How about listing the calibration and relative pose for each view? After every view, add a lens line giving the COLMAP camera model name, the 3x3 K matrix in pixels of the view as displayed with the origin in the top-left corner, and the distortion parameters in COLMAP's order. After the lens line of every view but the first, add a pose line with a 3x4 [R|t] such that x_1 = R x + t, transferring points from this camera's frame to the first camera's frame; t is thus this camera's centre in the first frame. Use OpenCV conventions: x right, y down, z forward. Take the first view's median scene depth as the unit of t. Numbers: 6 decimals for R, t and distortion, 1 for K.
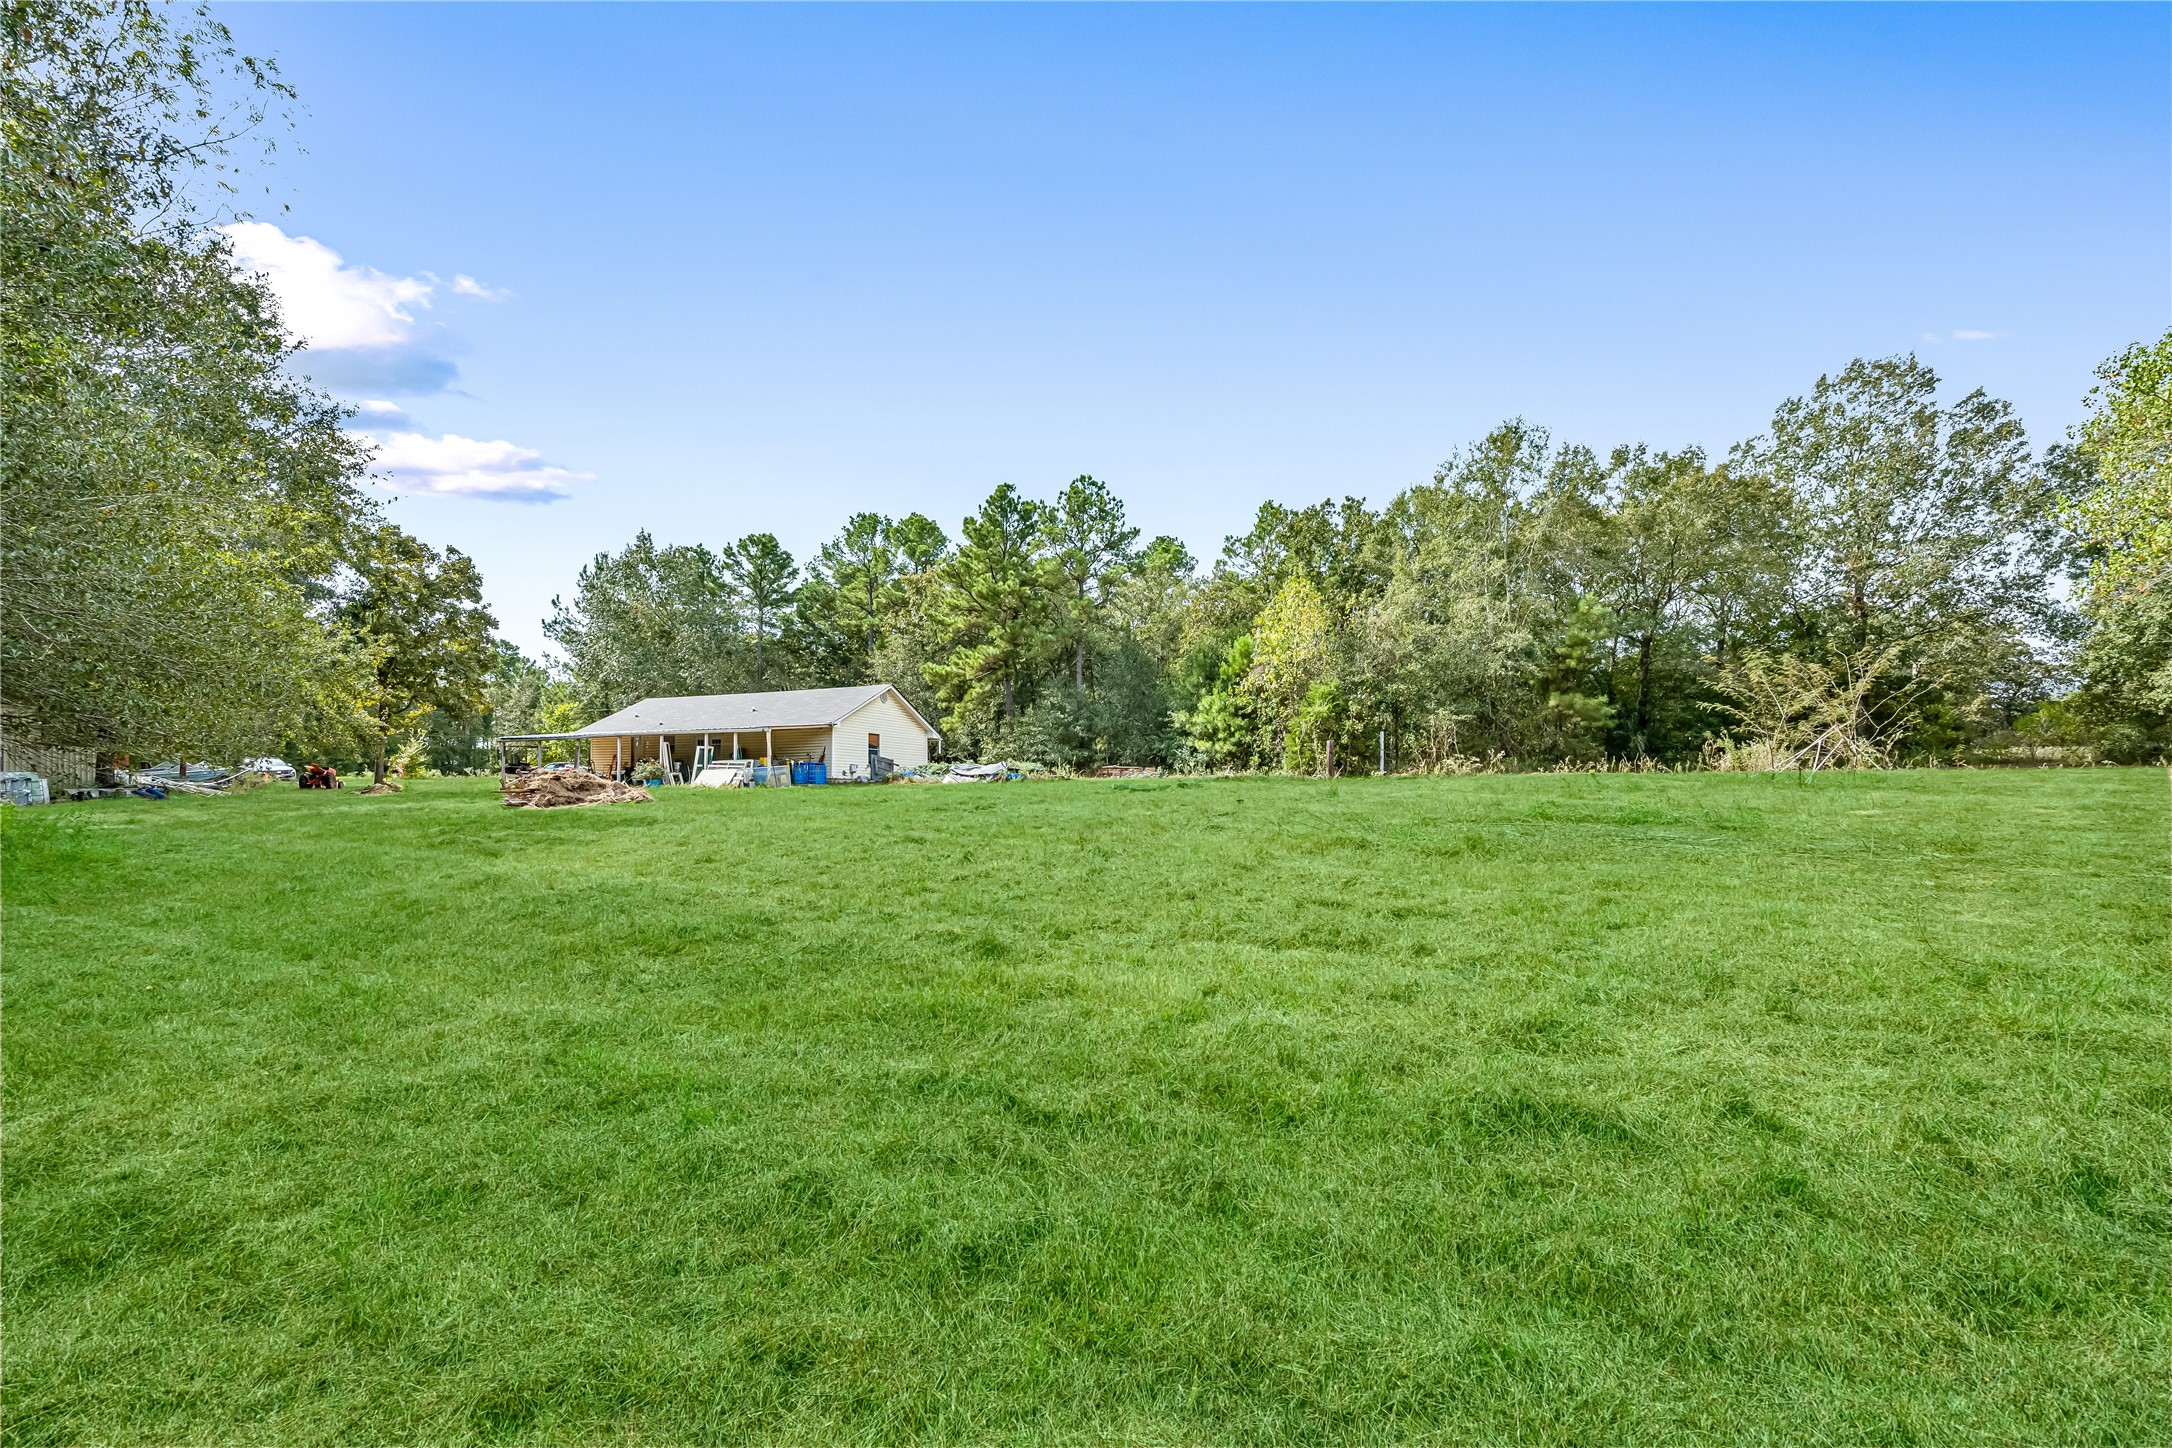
lens RADIAL K [[874.0, 0, 1101.0], [0, 874.0, 744.6], [0, 0, 1]] dist [0.001689, 0.000090]
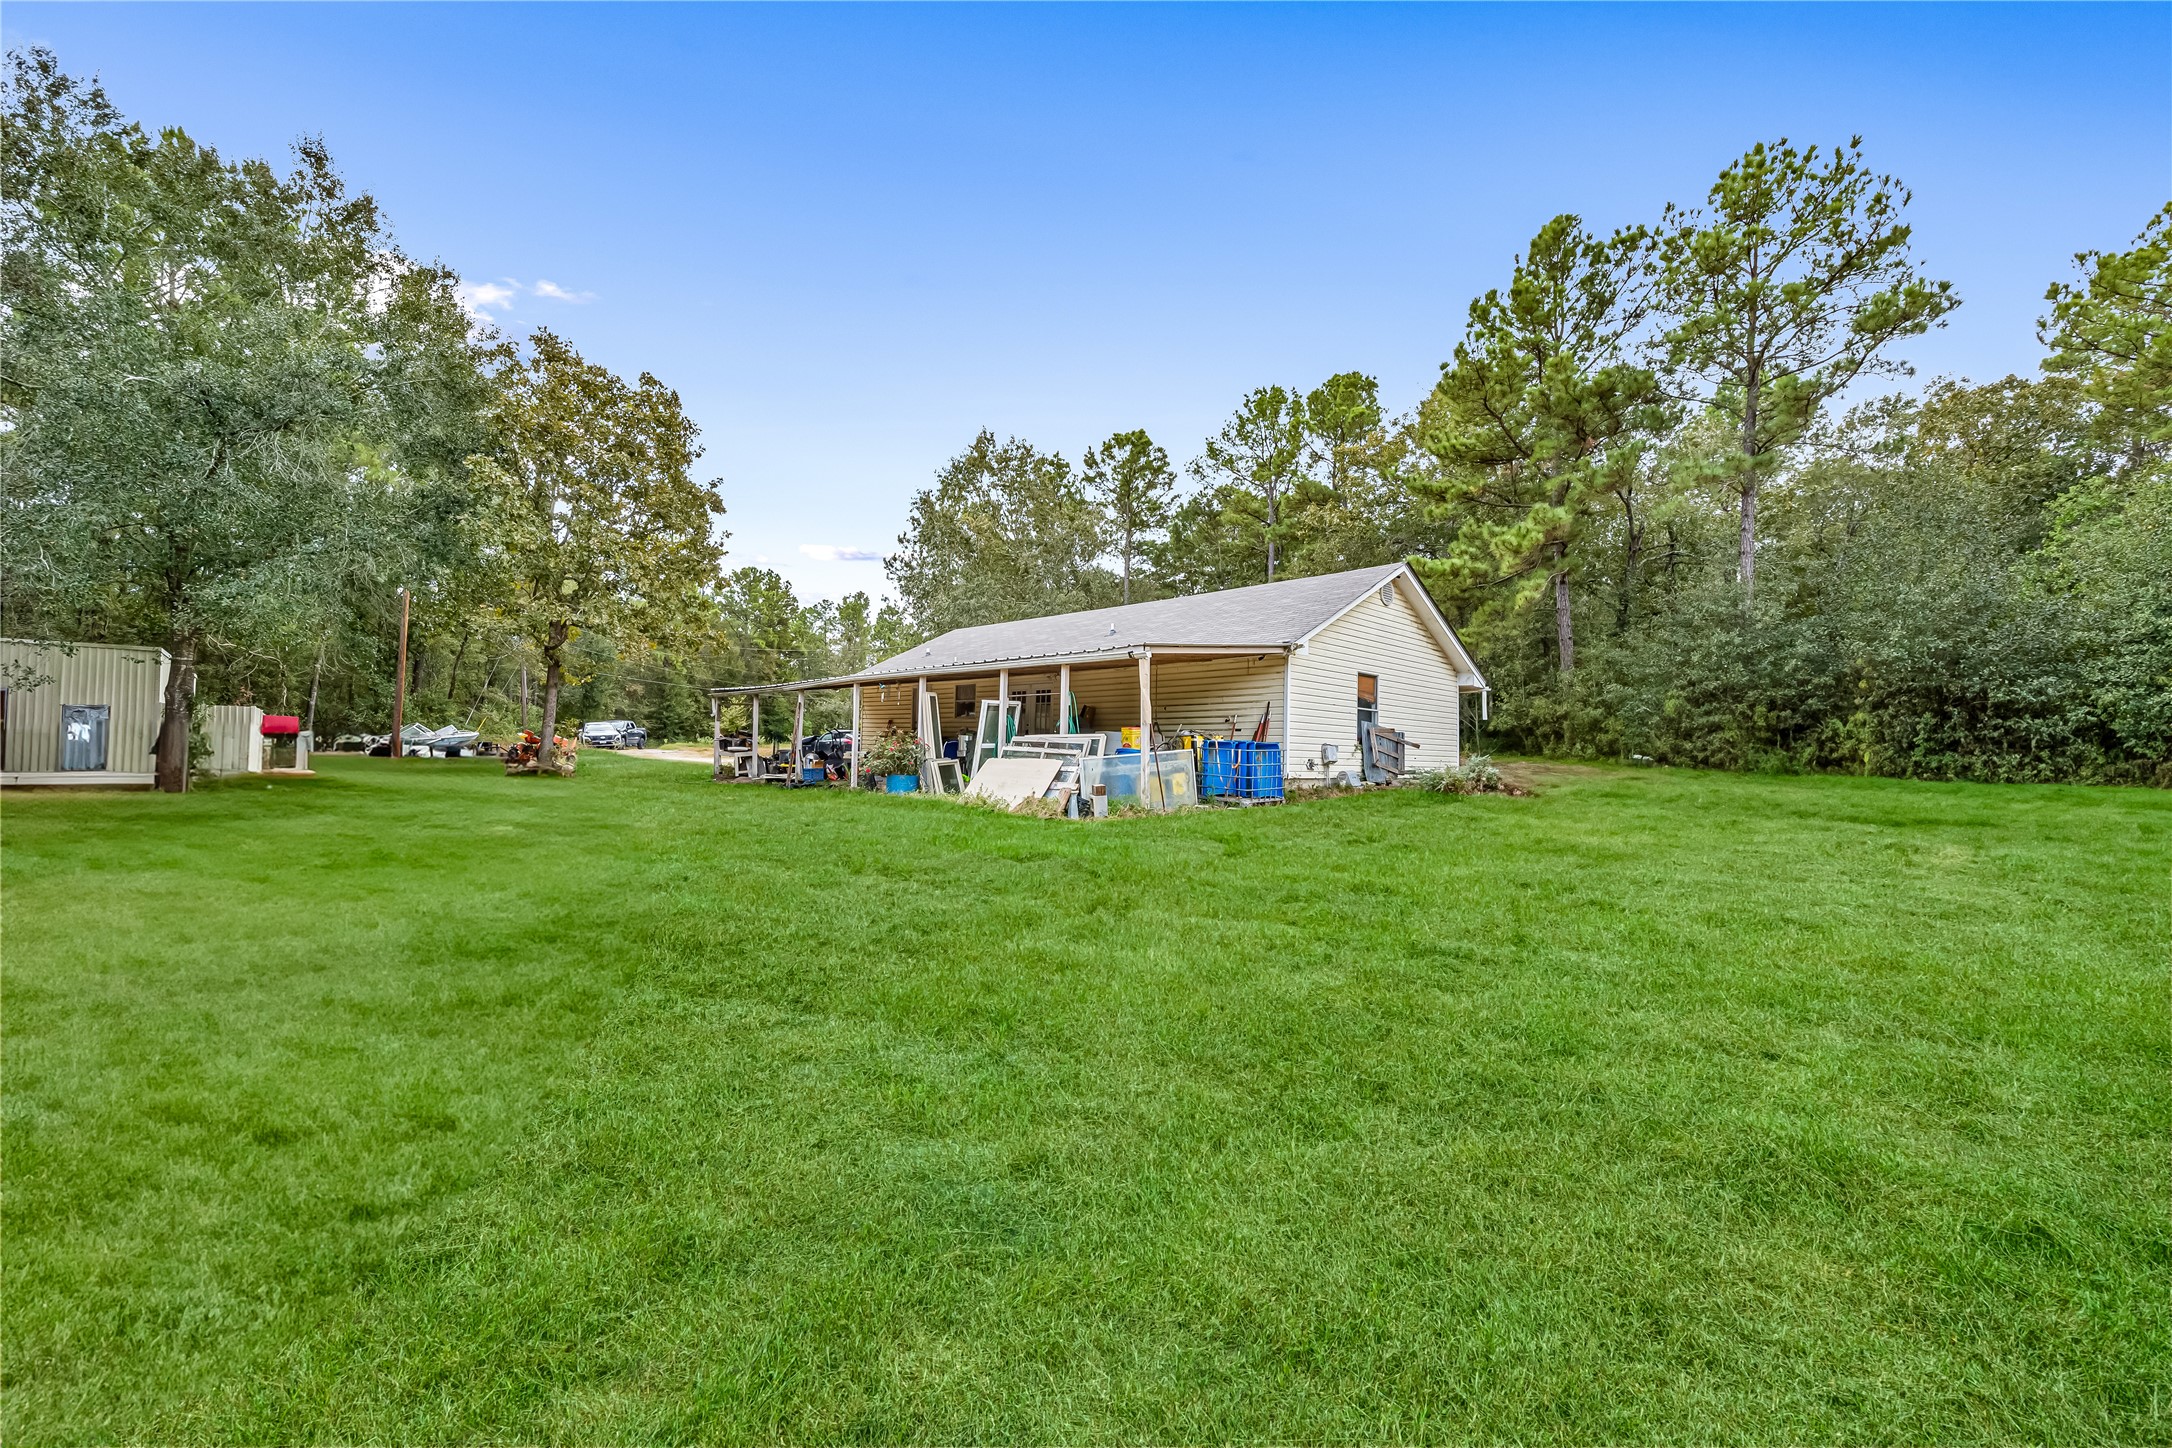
lens RADIAL K [[874.0, 0, 1081.9], [0, 874.0, 719.1], [0, 0, 1]] dist [0.001689, 0.000090]
pose [[0.910263, 0.001431, -0.414027, -0.197539], [0.001188, 0.999981, 0.006067, 0.006849], [0.414028, -0.006014, 0.910244, 0.513925]]
